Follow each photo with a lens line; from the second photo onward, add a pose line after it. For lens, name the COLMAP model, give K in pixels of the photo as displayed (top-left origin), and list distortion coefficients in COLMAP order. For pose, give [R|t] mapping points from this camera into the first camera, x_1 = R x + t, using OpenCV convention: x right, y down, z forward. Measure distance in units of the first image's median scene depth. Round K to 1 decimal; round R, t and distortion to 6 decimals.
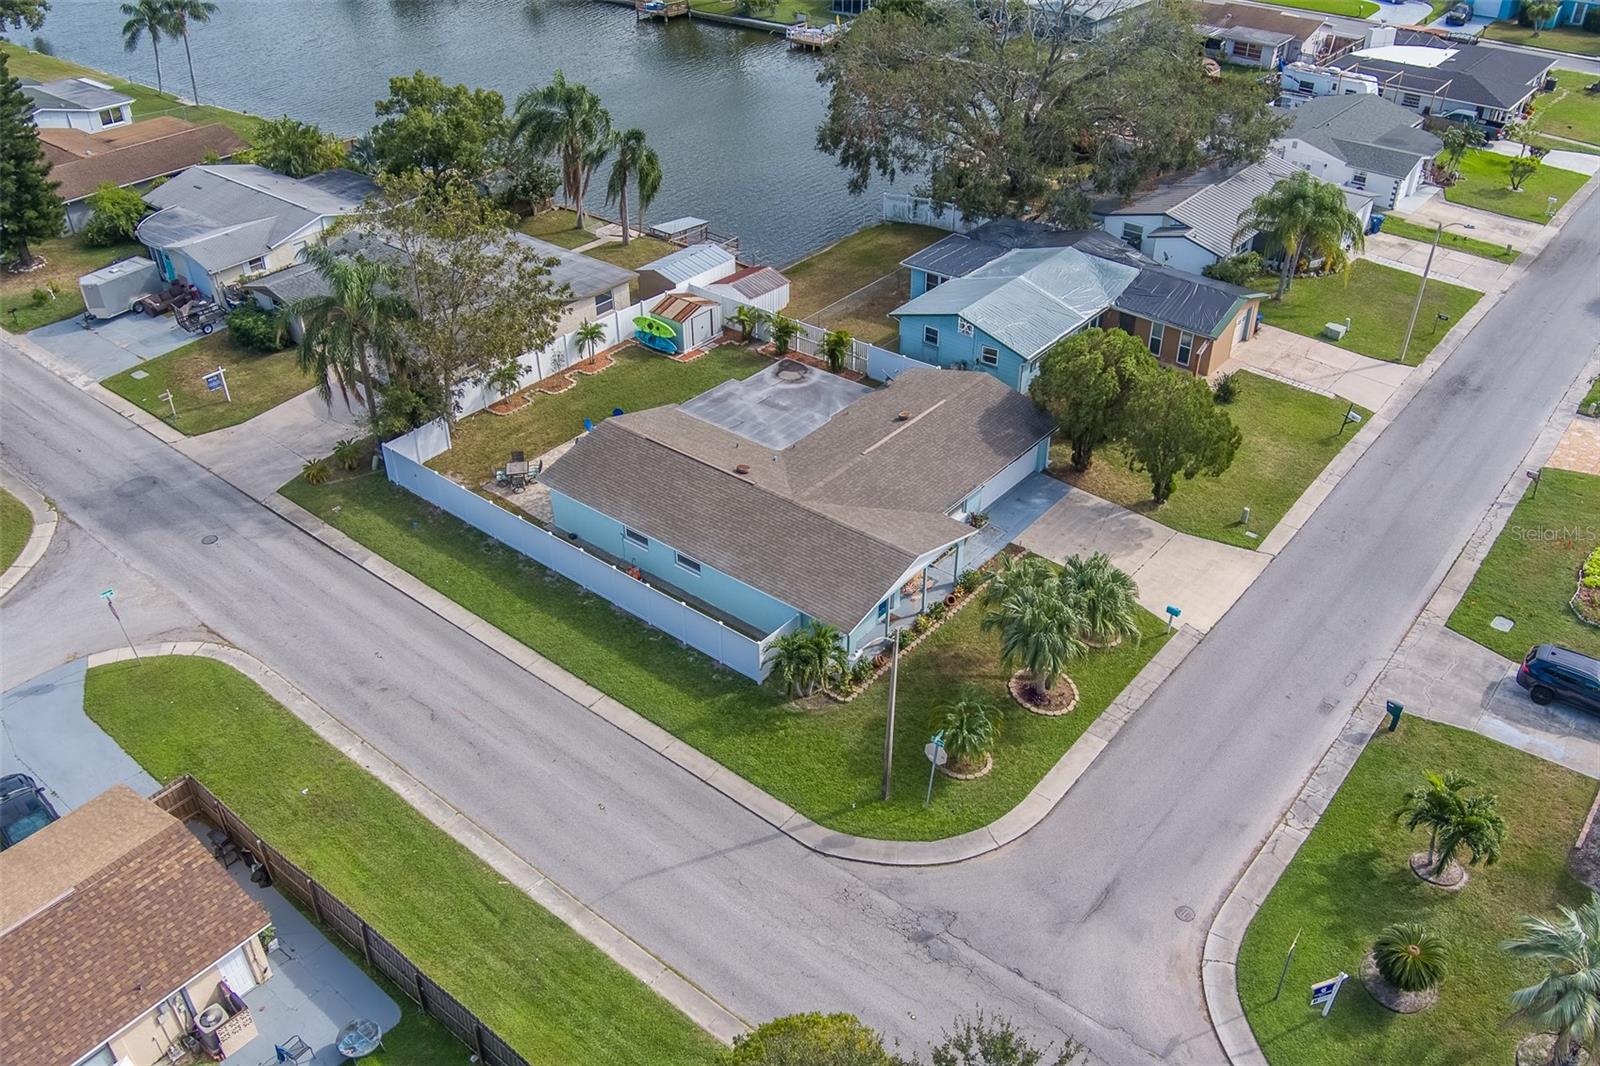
lens RADIAL K [[1306.5, 0, 800.0], [0, 1306.5, 533.0], [0, 0, 1]] dist [-0.082605, 0.050586]
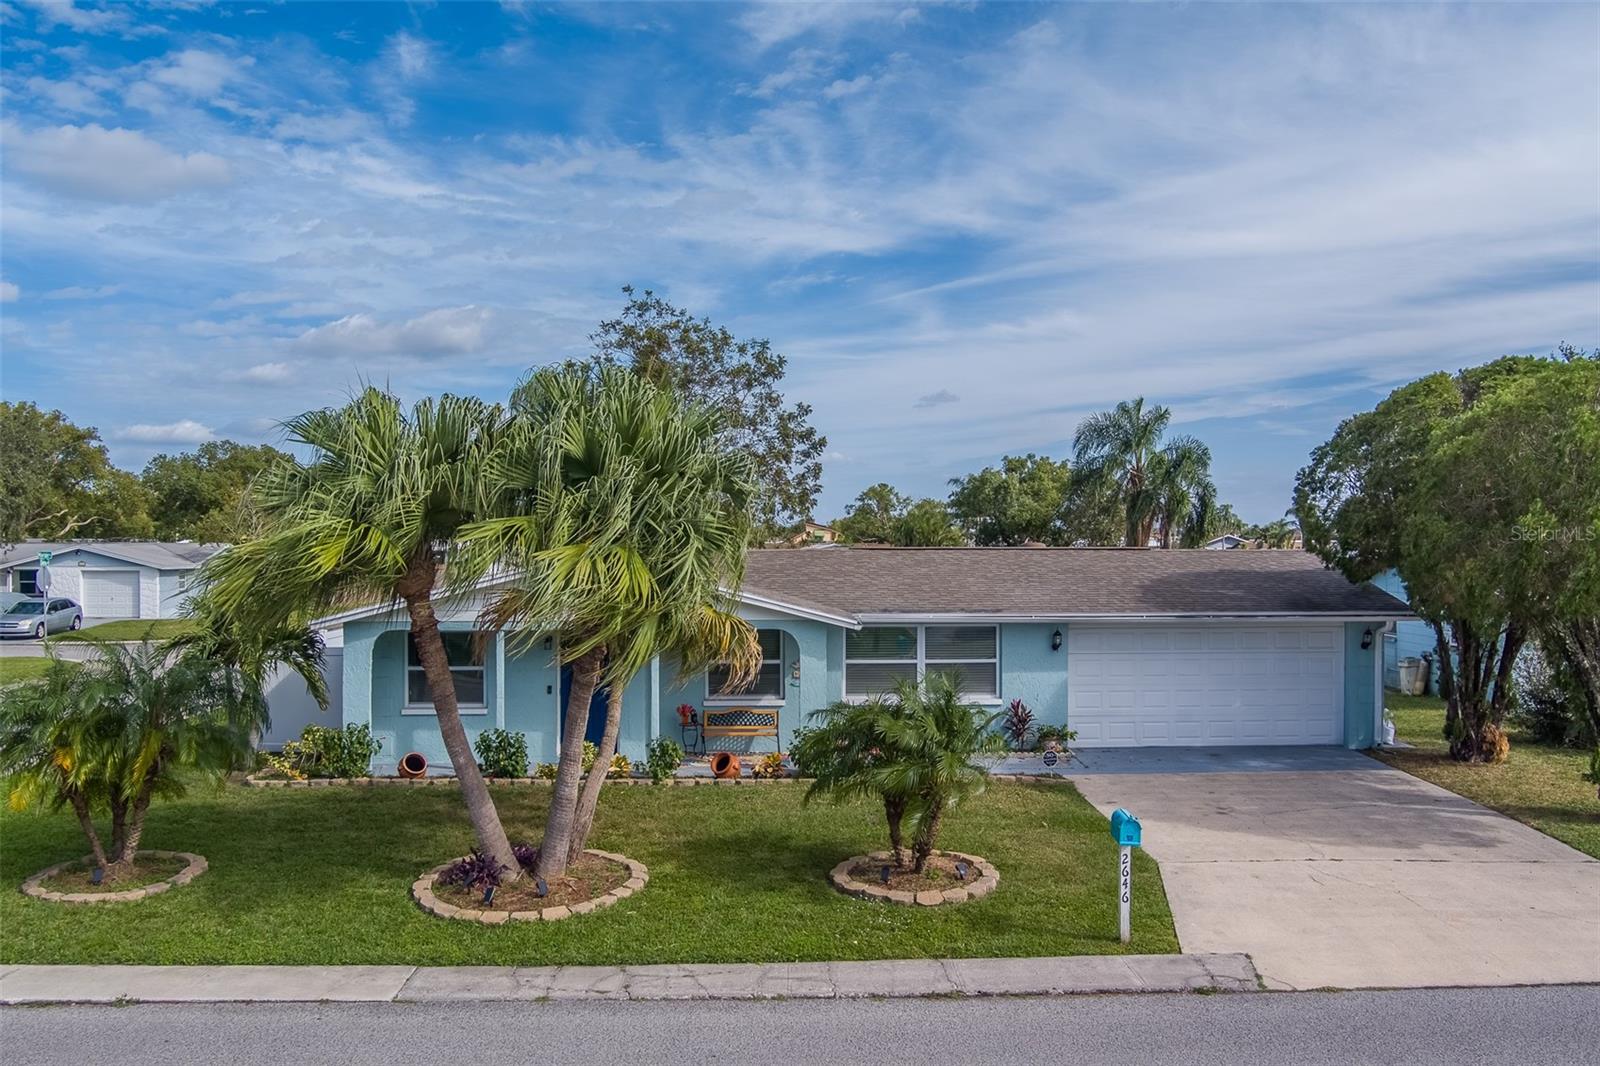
lens RADIAL K [[1306.5, 0, 800.0], [0, 1306.5, 533.0], [0, 0, 1]] dist [-0.082605, 0.050586]
pose [[0.659960, 0.002490, -0.751297, 0.432879], [-0.426802, 0.824209, -0.372183, 0.132891], [0.618299, 0.566280, 0.545008, 0.787164]]
